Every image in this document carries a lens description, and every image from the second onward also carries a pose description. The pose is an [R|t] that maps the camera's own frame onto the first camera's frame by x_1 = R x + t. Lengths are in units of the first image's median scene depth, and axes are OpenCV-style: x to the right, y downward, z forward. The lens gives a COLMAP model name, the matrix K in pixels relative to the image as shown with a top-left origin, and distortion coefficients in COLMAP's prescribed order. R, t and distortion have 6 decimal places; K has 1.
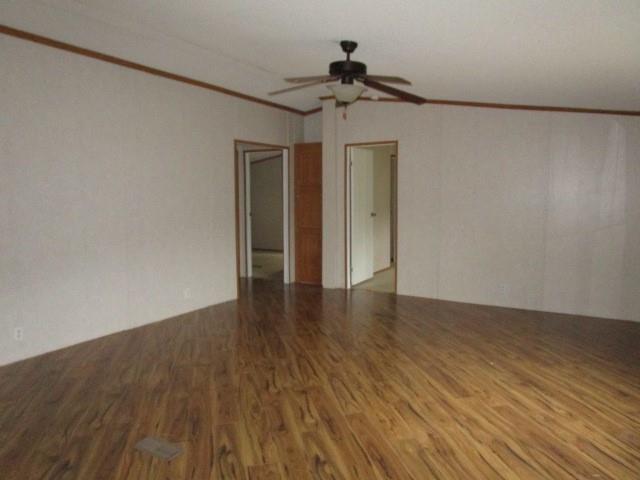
lens RADIAL K [[455.8, 0, 320.0], [0, 455.8, 240.0], [0, 0, 1]] dist [-0.001251, 0.000137]
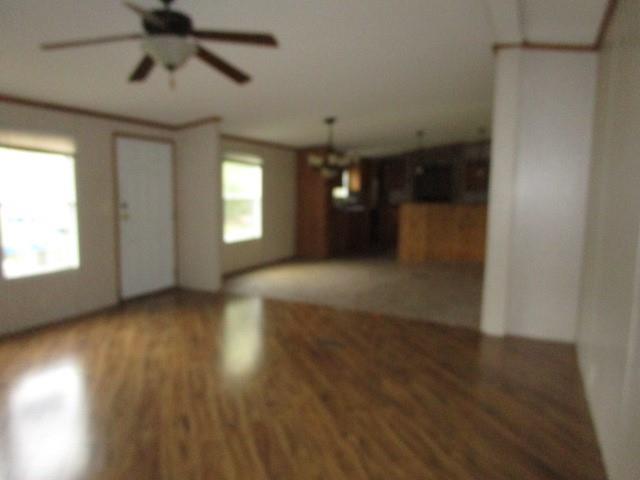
lens RADIAL K [[465.3, 0, 320.0], [0, 465.3, 240.0], [0, 0, 1]] dist [-0.007124, 0.002834]
pose [[-0.996064, -0.010755, -0.087985, -0.107460], [-0.029080, 0.977326, 0.209735, -0.167530], [0.083735, 0.211468, -0.973792, 1.598429]]
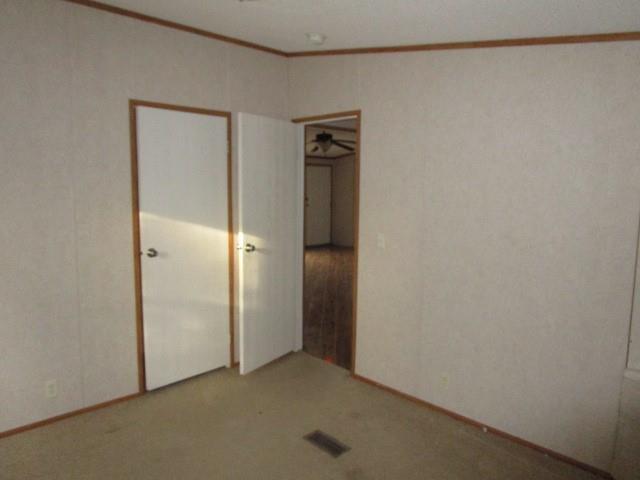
lens RADIAL K [[465.3, 0, 320.0], [0, 465.3, 240.0], [0, 0, 1]] dist [-0.007124, 0.002834]
pose [[-0.961643, -0.042779, 0.270946, -0.463436], [0.015730, 0.977538, 0.210172, -0.296598], [-0.273851, 0.206372, -0.939370, 2.749390]]
